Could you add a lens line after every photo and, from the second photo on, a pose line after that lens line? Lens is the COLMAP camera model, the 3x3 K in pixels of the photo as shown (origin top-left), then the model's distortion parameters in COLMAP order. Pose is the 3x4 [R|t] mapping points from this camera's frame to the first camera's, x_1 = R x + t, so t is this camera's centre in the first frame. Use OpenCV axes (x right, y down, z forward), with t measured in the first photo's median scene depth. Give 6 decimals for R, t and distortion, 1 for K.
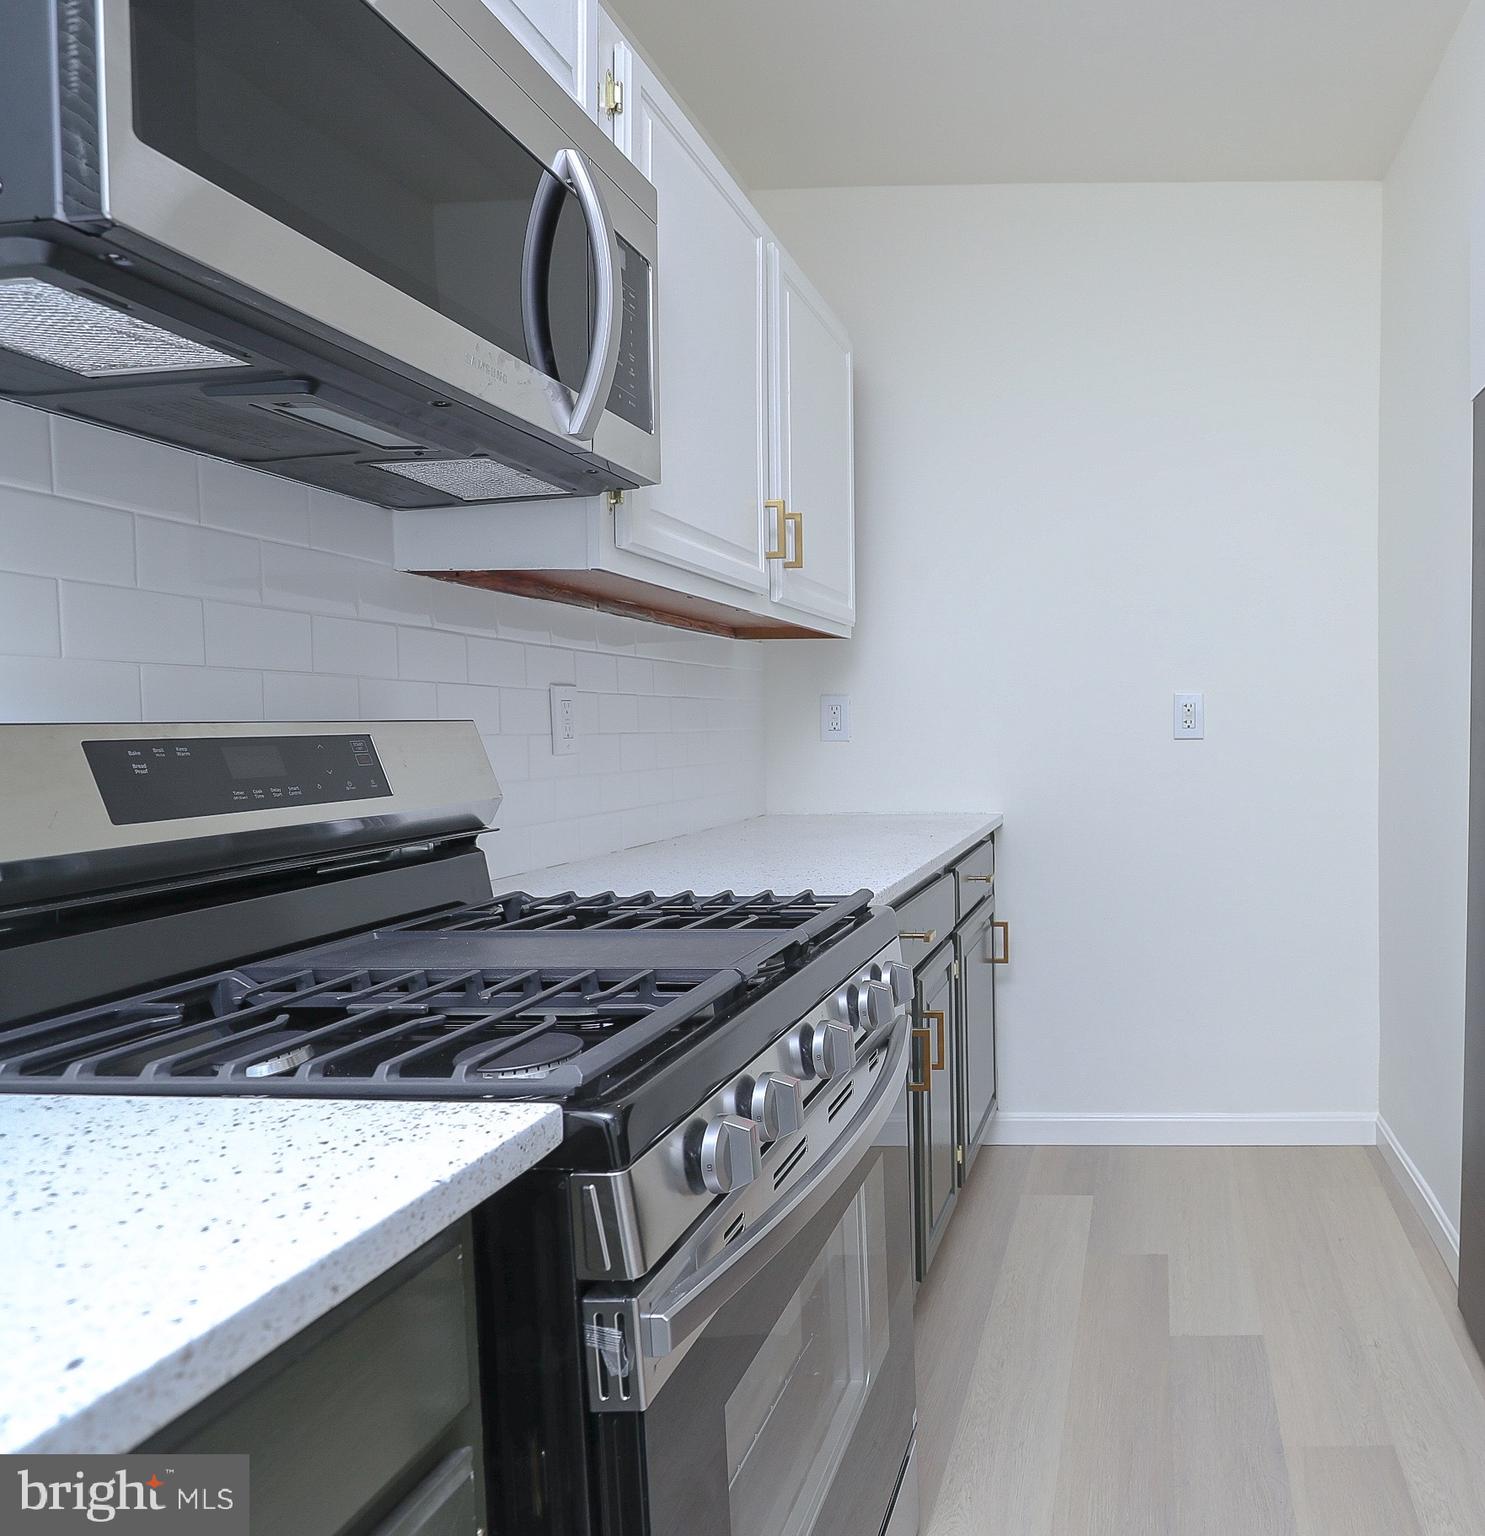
lens RADIAL K [[1050.8, 0, 742.4], [0, 1050.8, 757.2], [0, 0, 1]] dist [-0.000112, 0.001386]
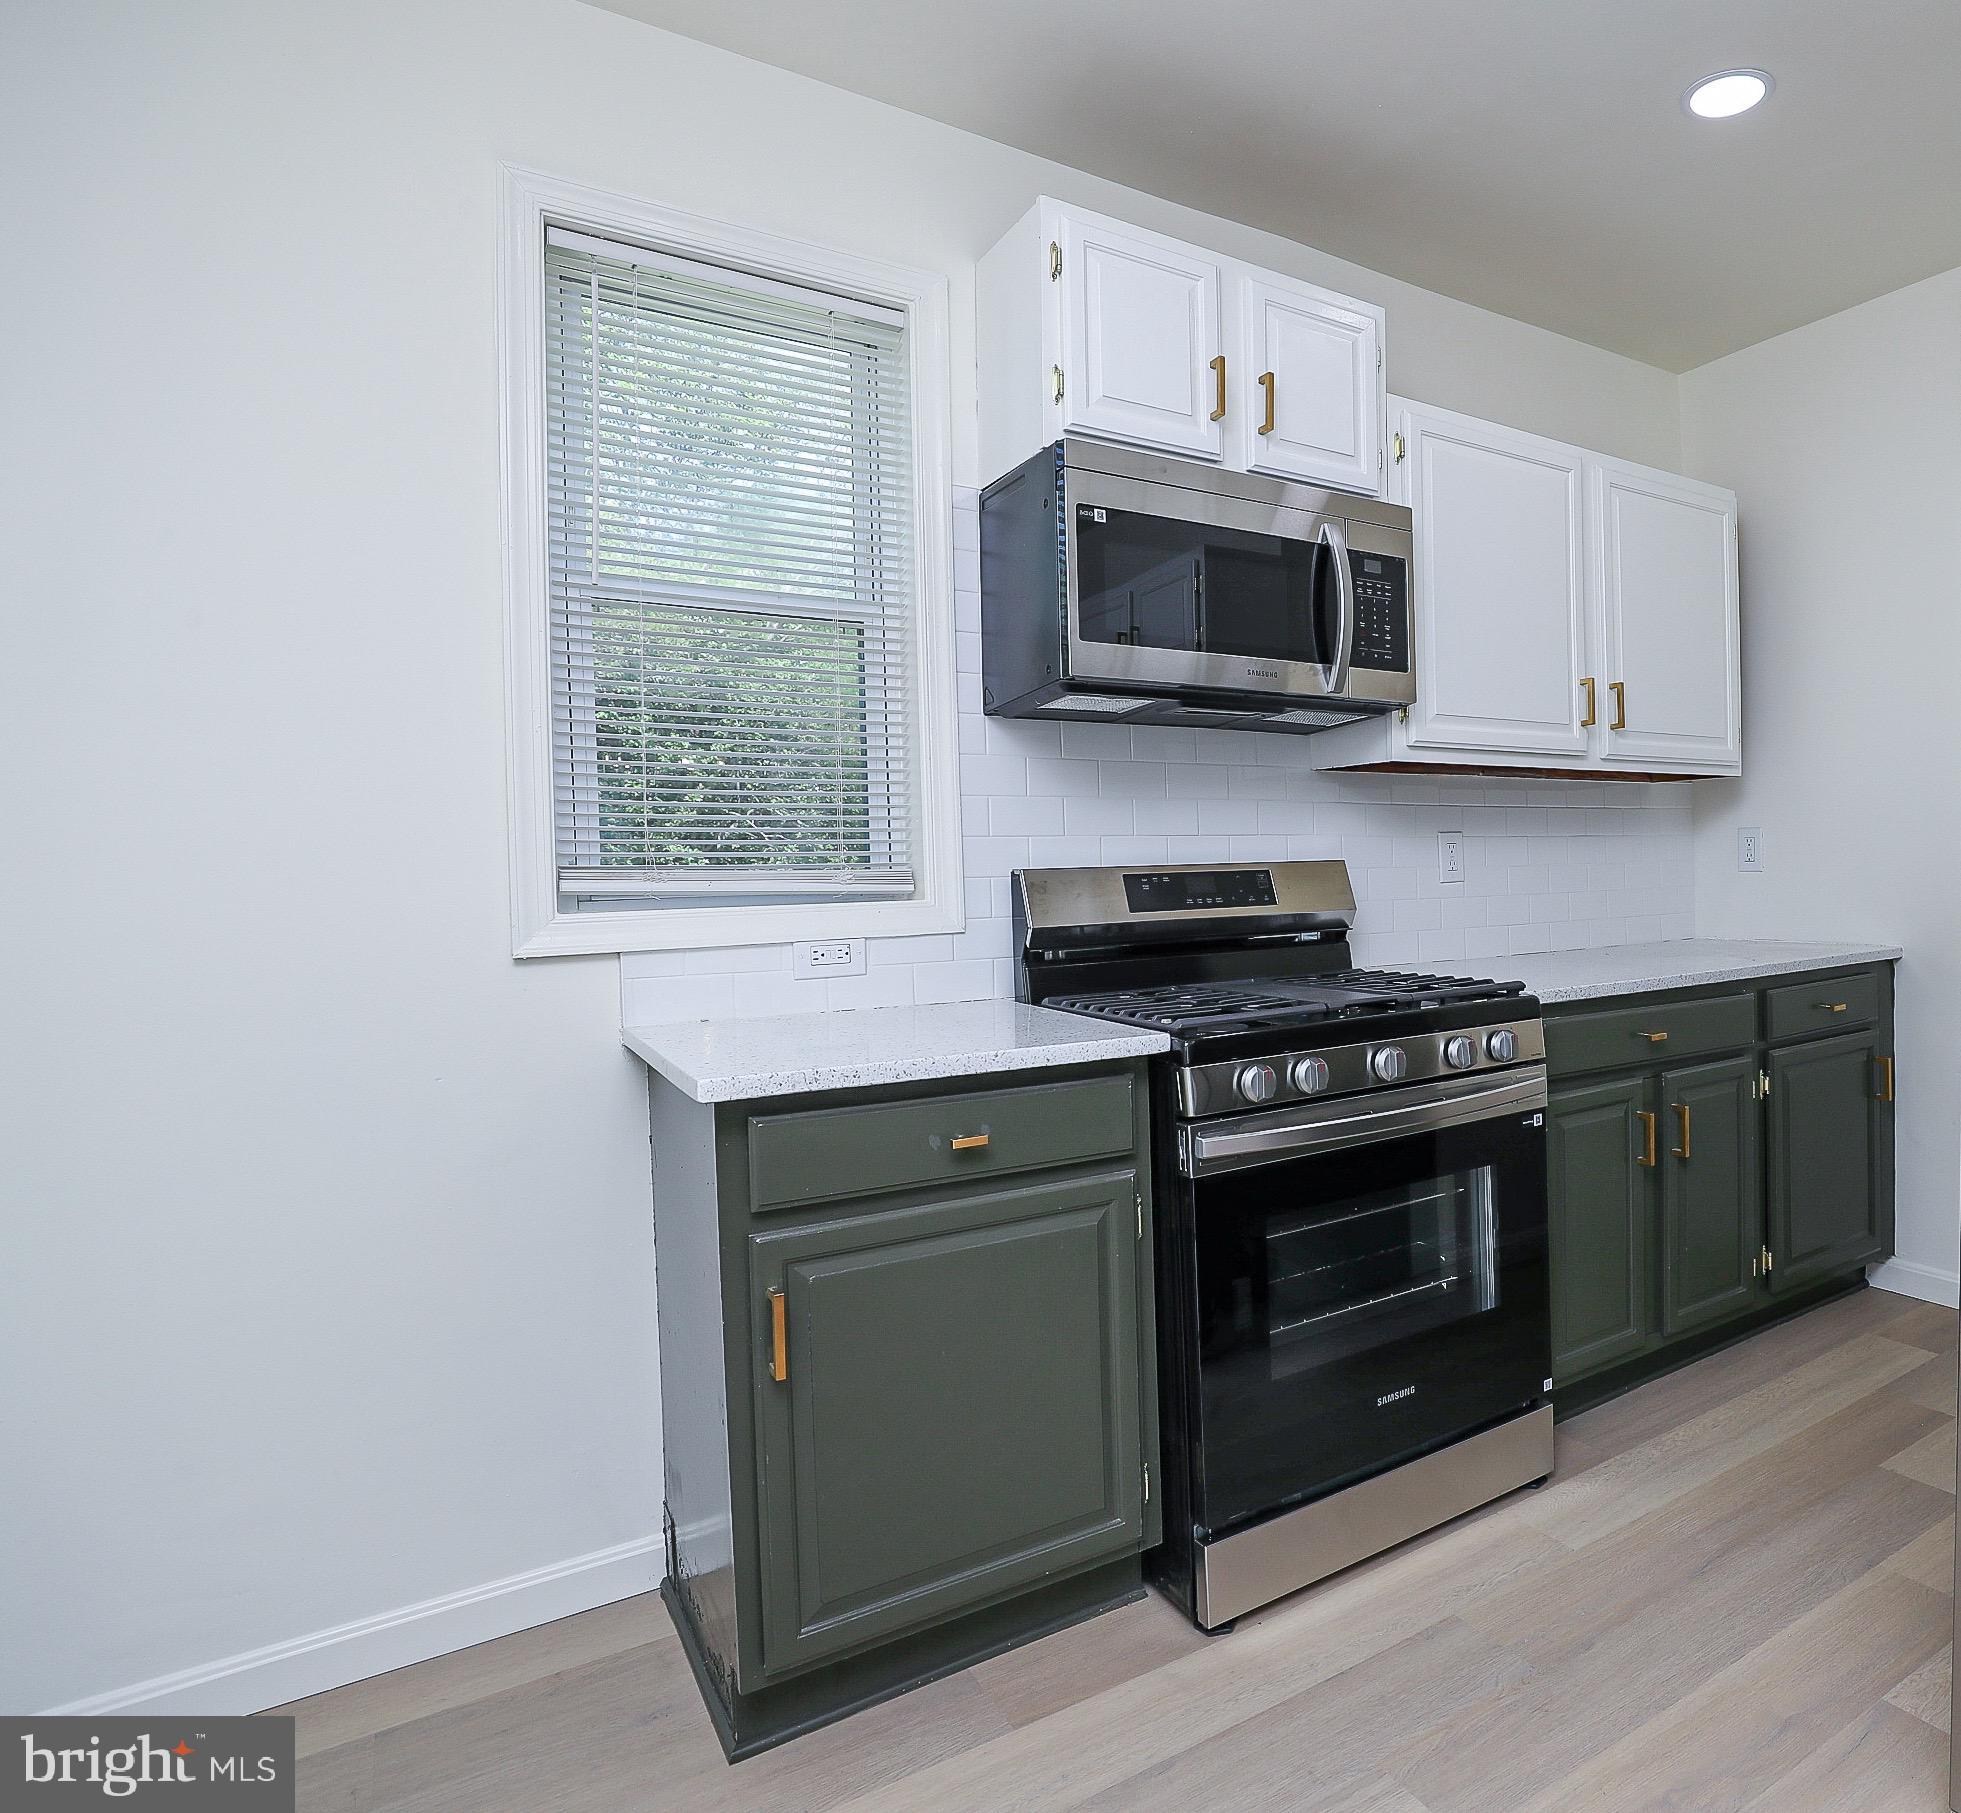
lens RADIAL K [[1056.7, 0, 981.6], [0, 1056.7, 902.6], [0, 0, 1]] dist [0.000165, -0.000183]
pose [[0.477554, 0.026478, -0.878203, 1.001434], [-0.007350, 0.999631, 0.026142, -0.009850], [0.878572, -0.006030, 0.477573, -0.281521]]
